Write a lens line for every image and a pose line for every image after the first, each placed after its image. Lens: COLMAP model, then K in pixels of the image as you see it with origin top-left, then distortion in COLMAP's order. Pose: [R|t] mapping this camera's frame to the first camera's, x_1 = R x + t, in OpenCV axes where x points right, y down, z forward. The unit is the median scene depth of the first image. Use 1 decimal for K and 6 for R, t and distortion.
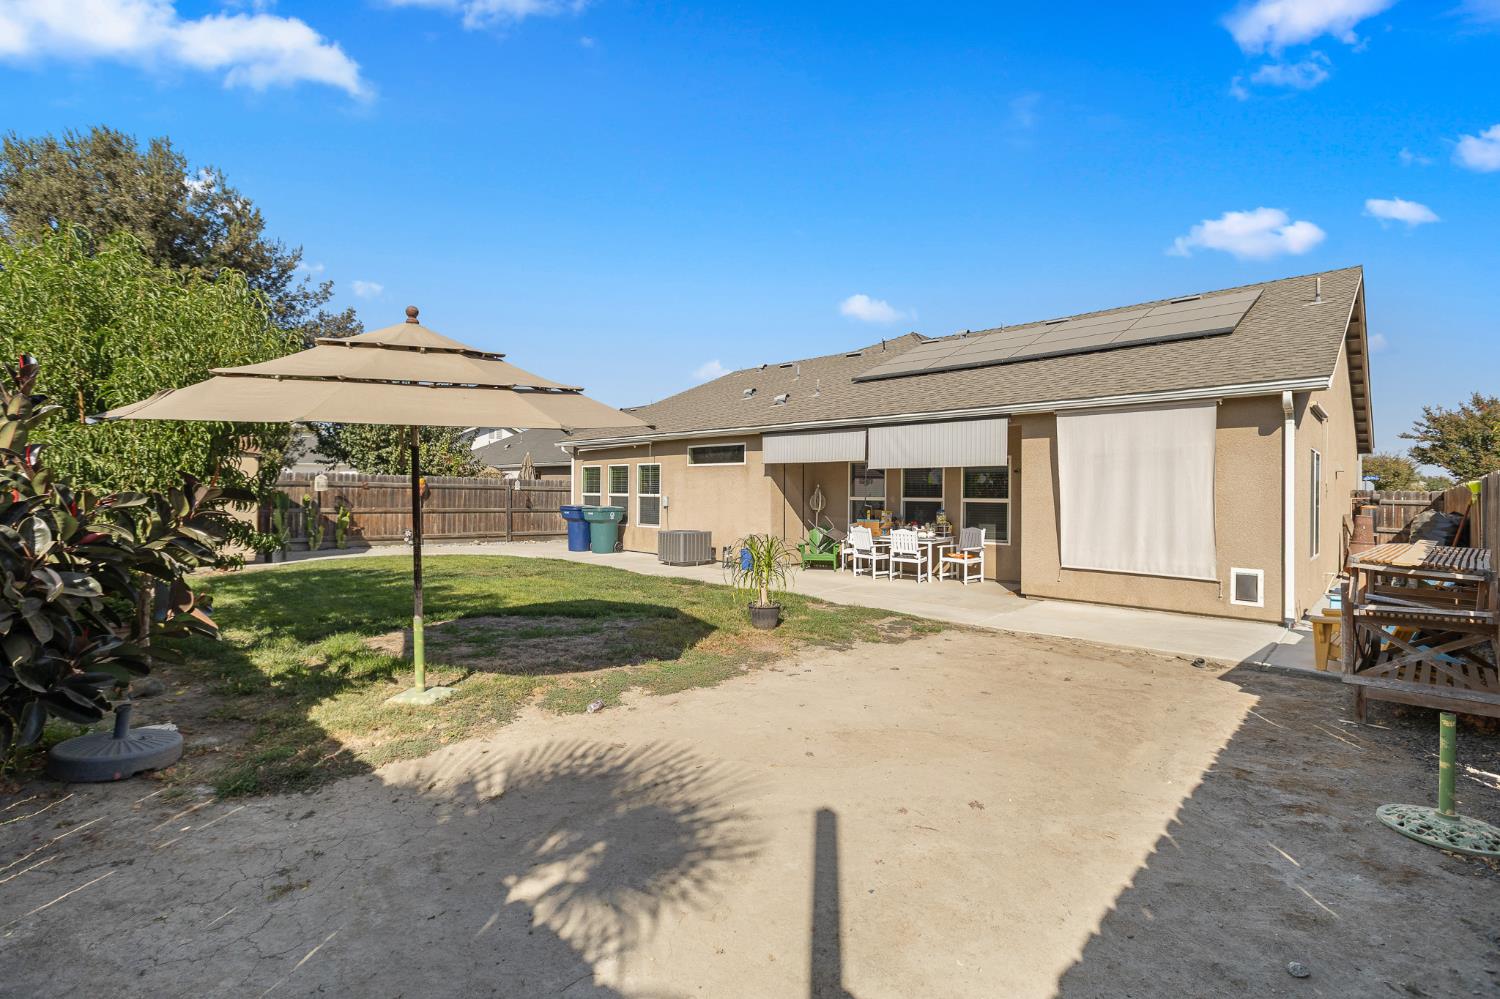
lens RADIAL K [[665.2, 0, 761.2], [0, 665.2, 491.8], [0, 0, 1]] dist [0.001068, -0.000314]
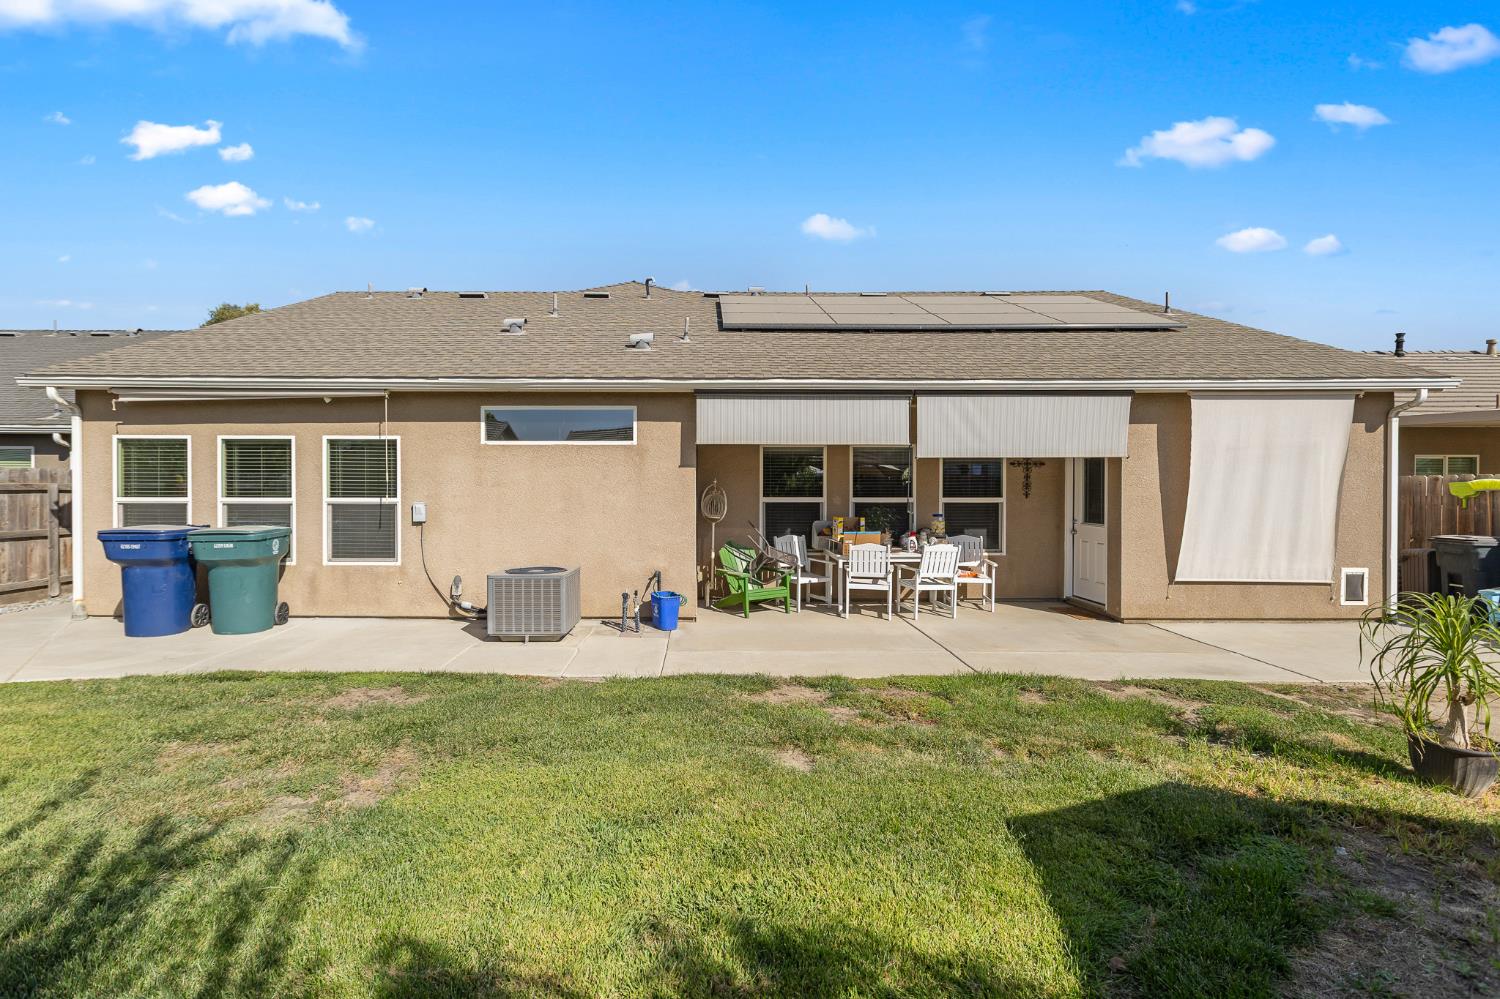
lens RADIAL K [[665.2, 0, 745.9], [0, 665.2, 492.7], [0, 0, 1]] dist [0.001068, -0.000314]
pose [[0.734413, -0.010588, 0.678621, -0.364624], [0.004589, 0.999933, 0.010635, -0.006046], [-0.678688, -0.004696, 0.734412, 0.547127]]
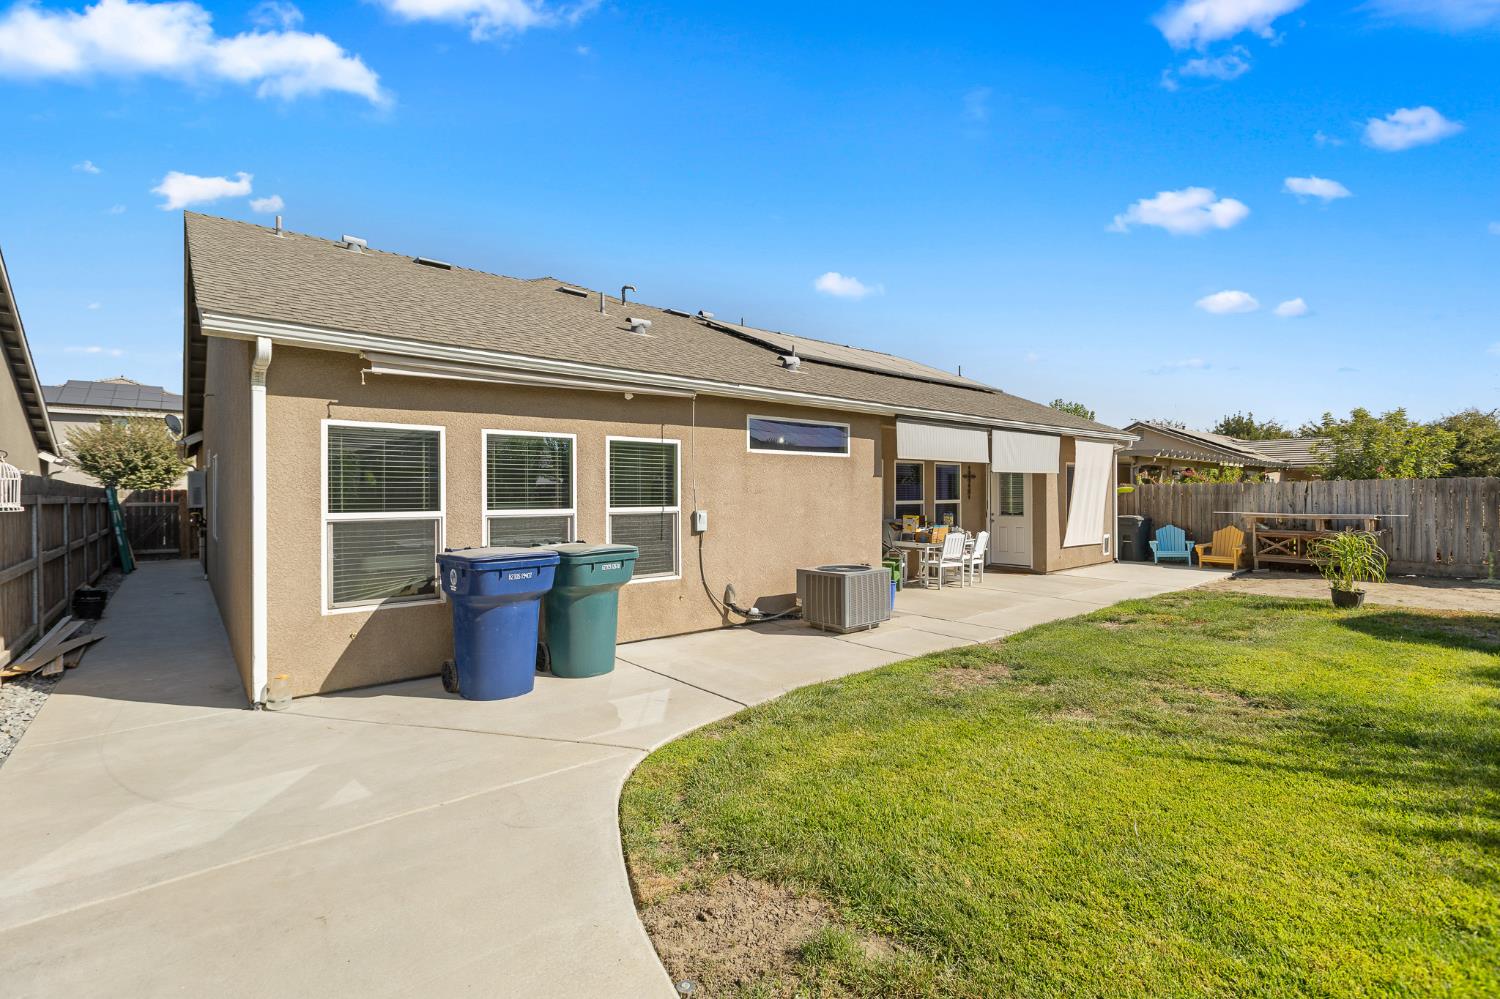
lens RADIAL K [[665.2, 0, 718.9], [0, 665.2, 490.8], [0, 0, 1]] dist [0.001068, -0.000314]
pose [[0.140095, 0.001038, 0.990138, -0.744137], [0.012403, 0.999919, -0.002803, -0.007800], [-0.990060, 0.012673, 0.140070, 1.099449]]
